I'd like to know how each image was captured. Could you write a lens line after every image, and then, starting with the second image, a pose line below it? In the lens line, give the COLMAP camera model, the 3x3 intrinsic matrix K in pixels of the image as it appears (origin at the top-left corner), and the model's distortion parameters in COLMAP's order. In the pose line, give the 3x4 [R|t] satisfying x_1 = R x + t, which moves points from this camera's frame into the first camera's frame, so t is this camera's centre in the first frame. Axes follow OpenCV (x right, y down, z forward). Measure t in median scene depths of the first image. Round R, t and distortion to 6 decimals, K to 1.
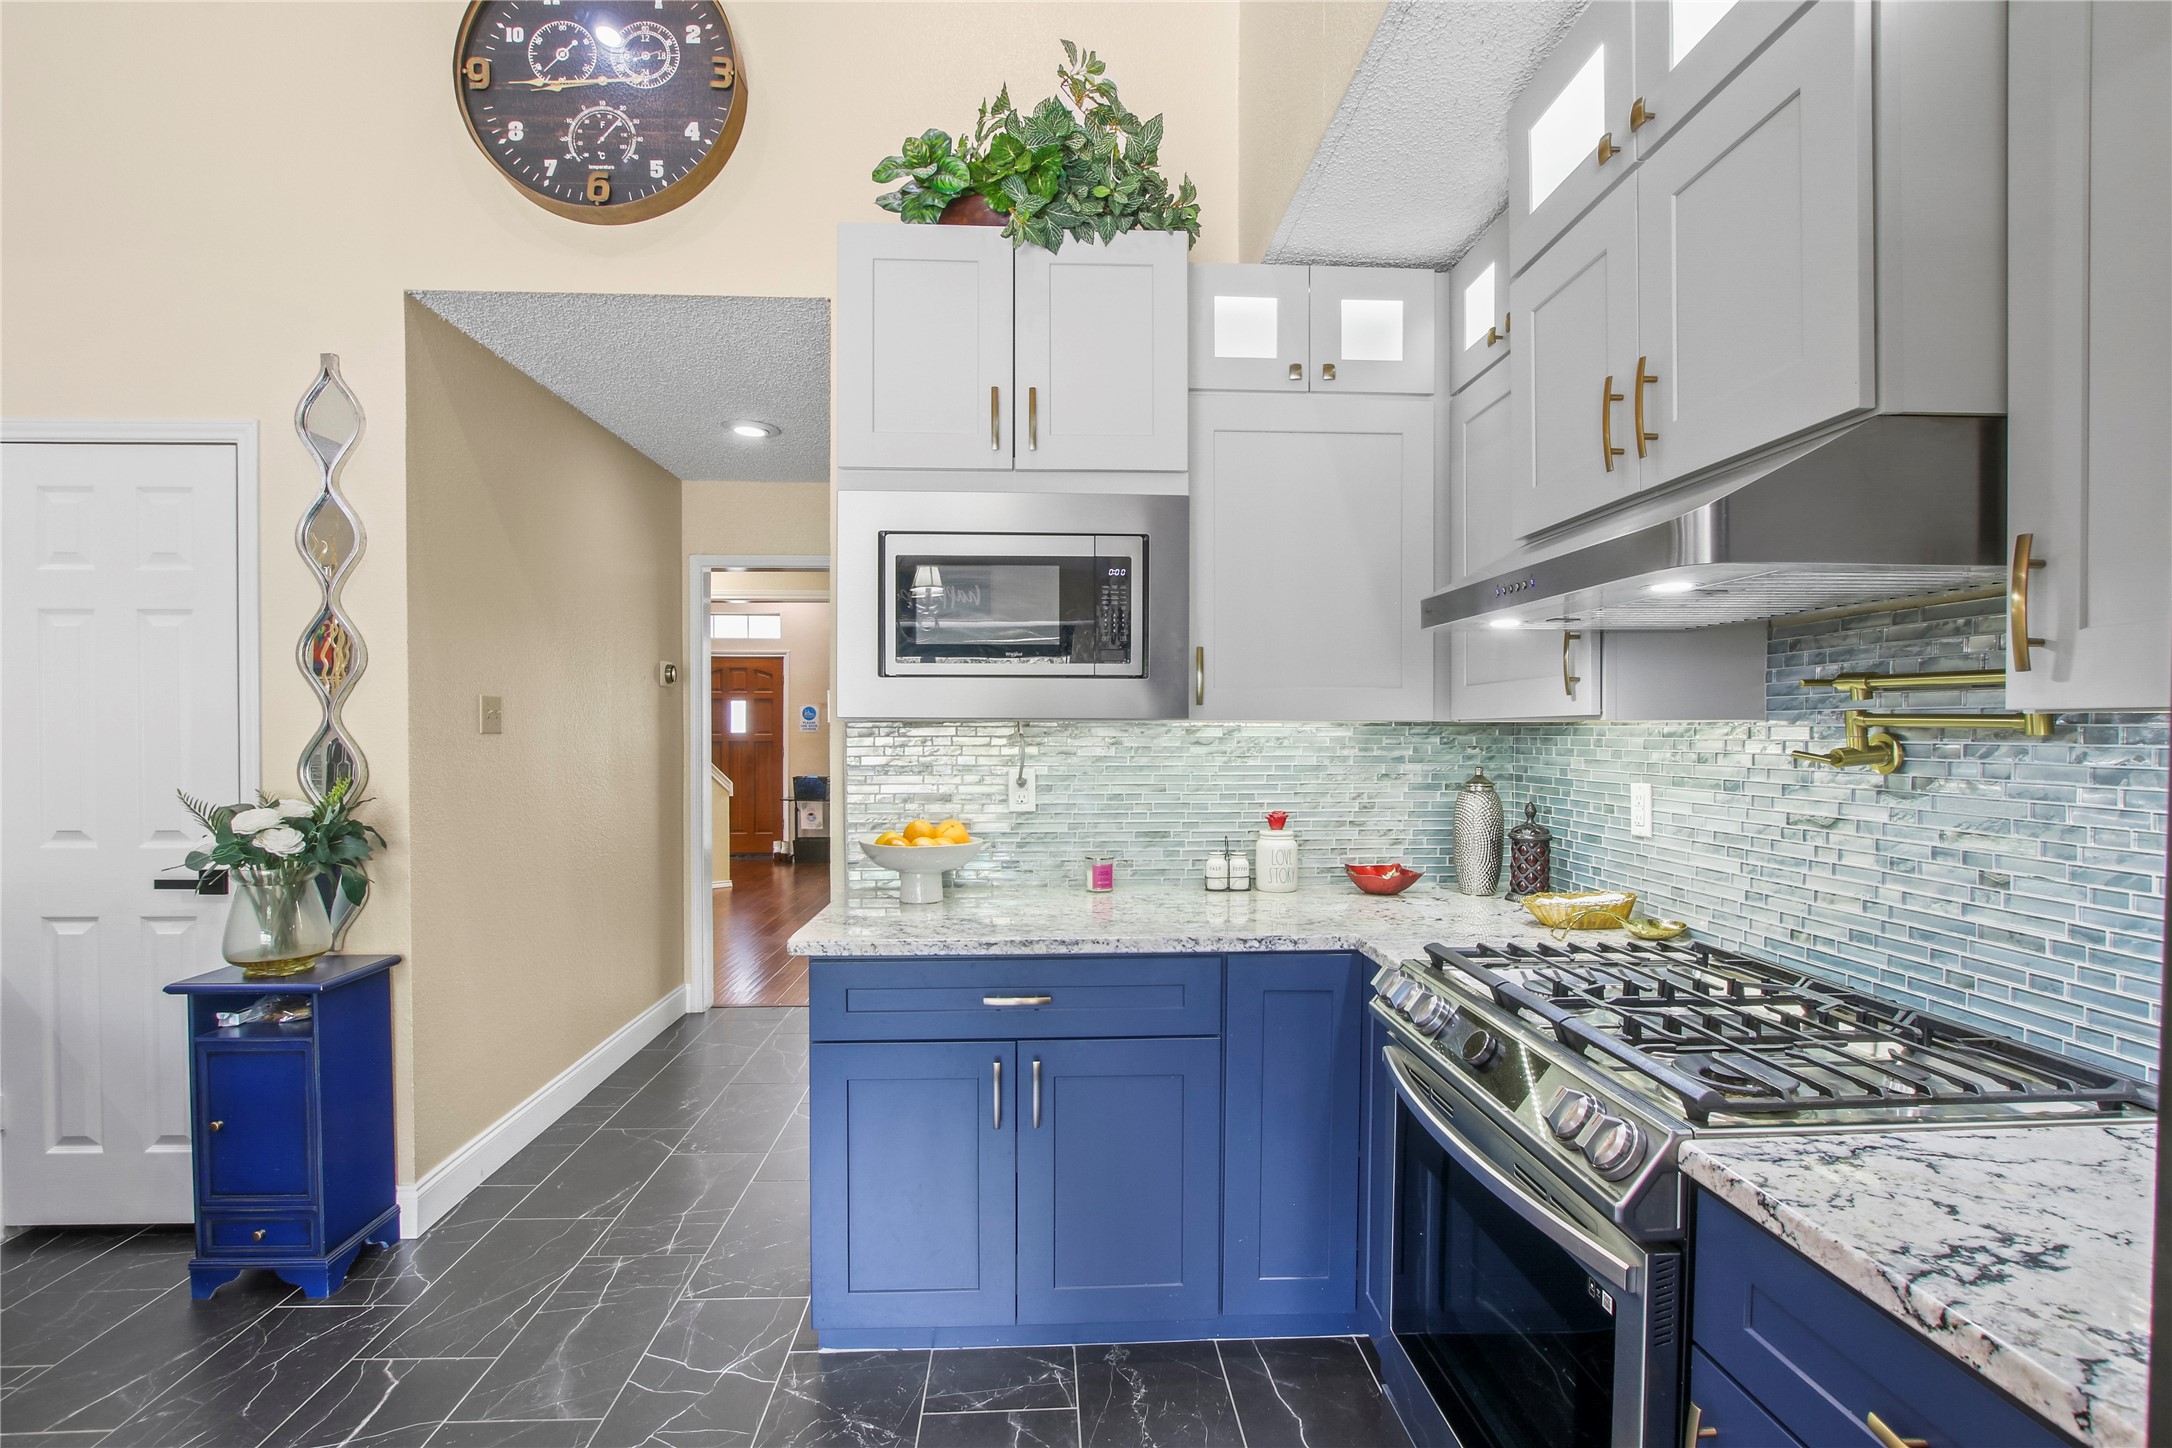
lens RADIAL K [[1025.0, 0, 1081.0], [0, 1025.0, 734.2], [0, 0, 1]] dist [-0.004061, -0.000427]
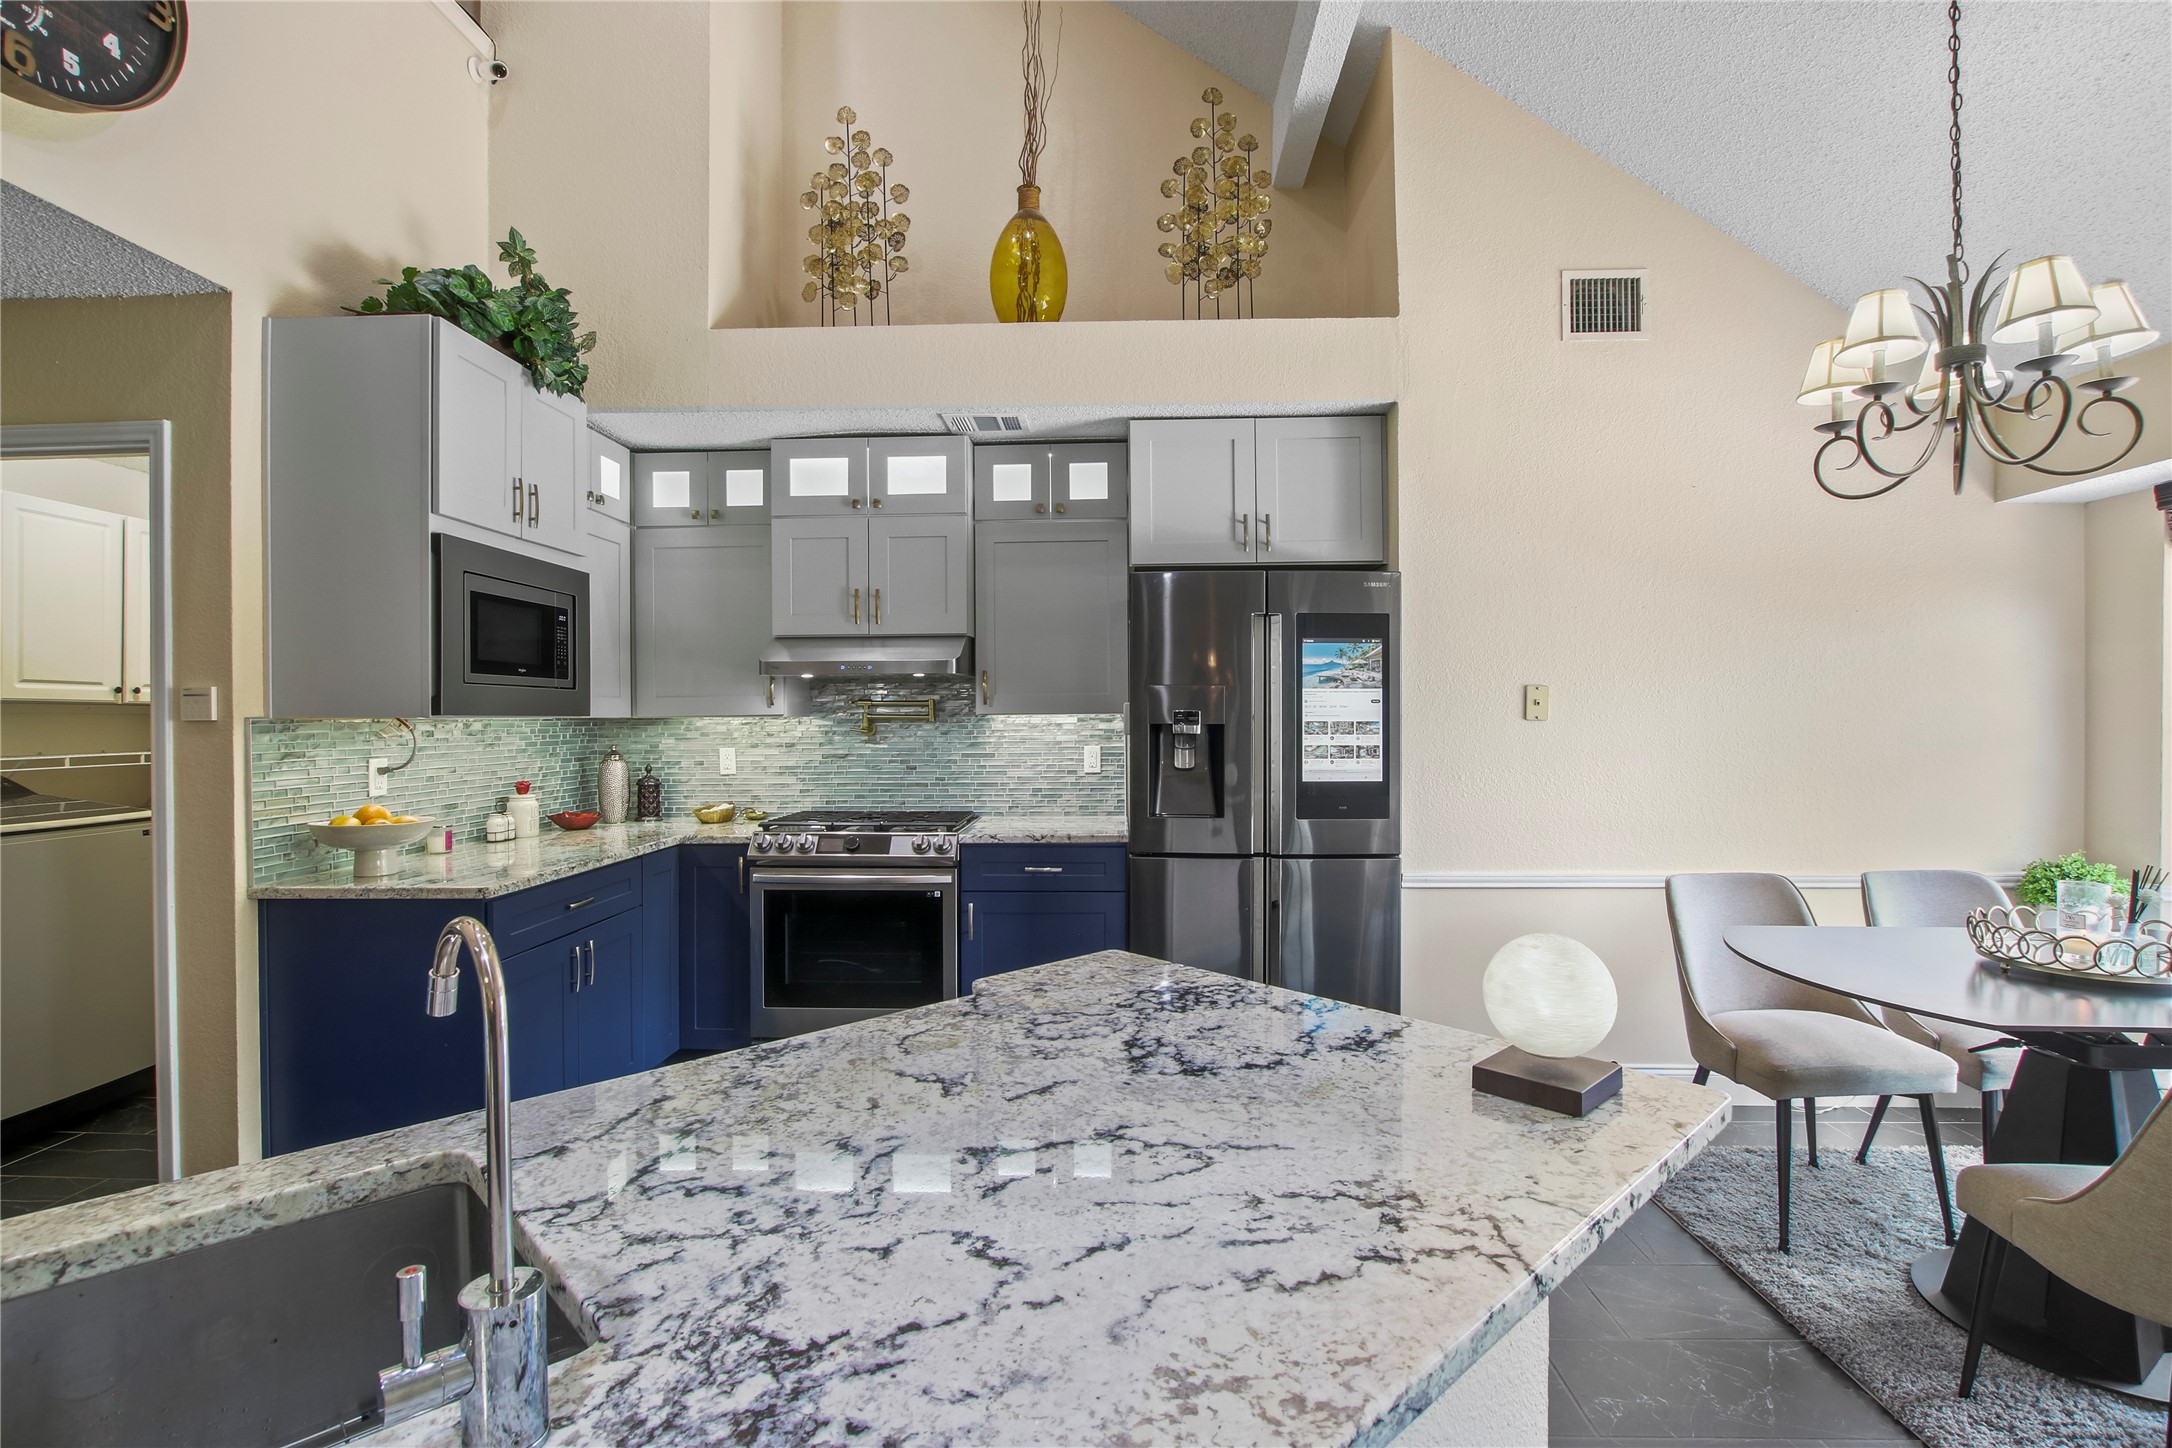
lens RADIAL K [[1025.0, 0, 1084.2], [0, 1025.0, 720.4], [0, 0, 1]] dist [-0.004061, -0.000427]
pose [[0.072900, -0.004072, 0.997331, -1.396546], [0.013331, 0.999906, 0.003108, -0.003982], [-0.997250, 0.013069, 0.072948, 0.135440]]
